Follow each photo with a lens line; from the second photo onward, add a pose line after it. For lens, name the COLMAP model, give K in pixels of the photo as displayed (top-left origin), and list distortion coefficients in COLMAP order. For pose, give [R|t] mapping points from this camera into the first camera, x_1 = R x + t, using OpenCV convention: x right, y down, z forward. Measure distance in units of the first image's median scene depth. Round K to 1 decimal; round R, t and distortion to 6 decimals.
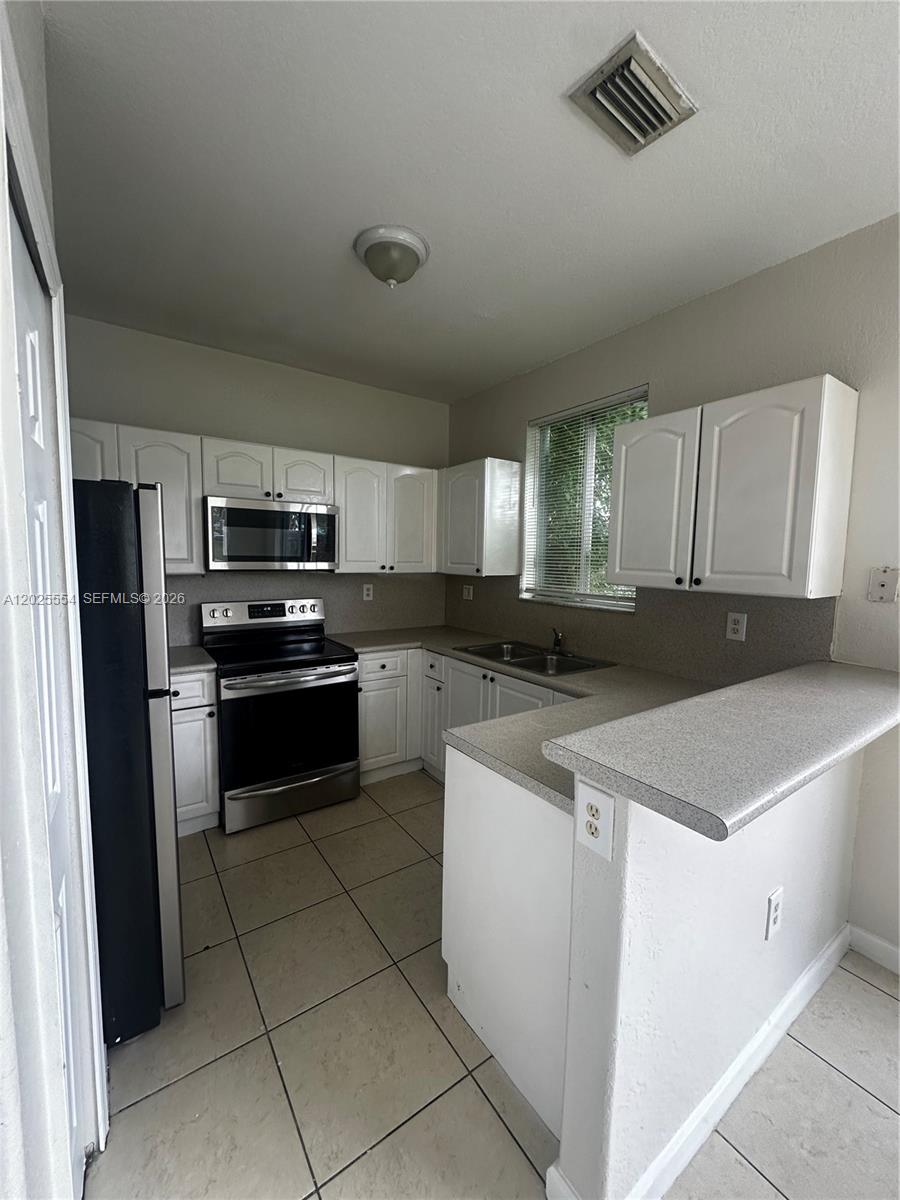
lens RADIAL K [[478.0, 0, 449.3], [0, 478.0, 598.1], [0, 0, 1]] dist [-0.001905, 0.001122]
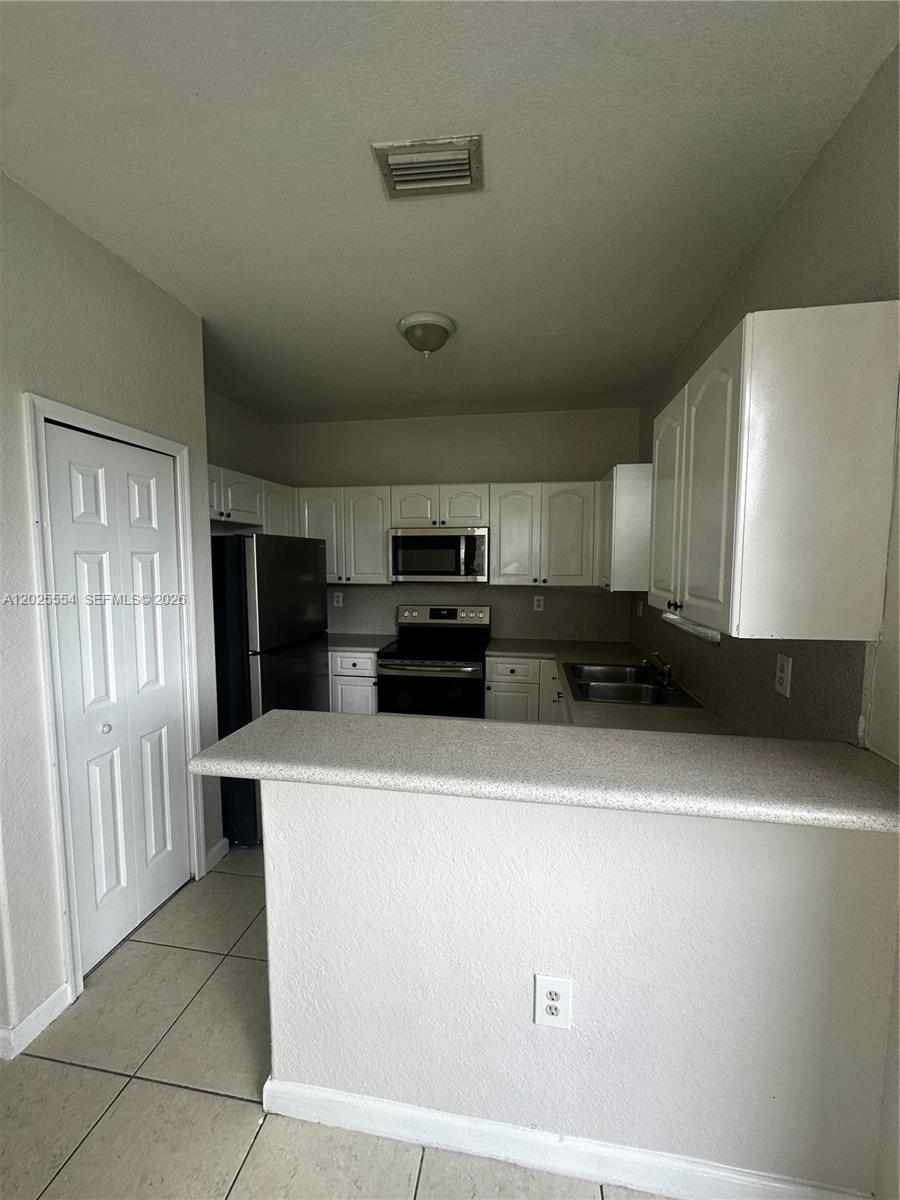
lens RADIAL K [[478.0, 0, 452.6], [0, 478.0, 597.4], [0, 0, 1]] dist [-0.001905, 0.001122]
pose [[0.712209, 0.037182, -0.700982, 0.524277], [-0.050468, 0.998724, 0.001699, -0.020533], [0.700151, 0.034167, 0.713177, 0.118372]]
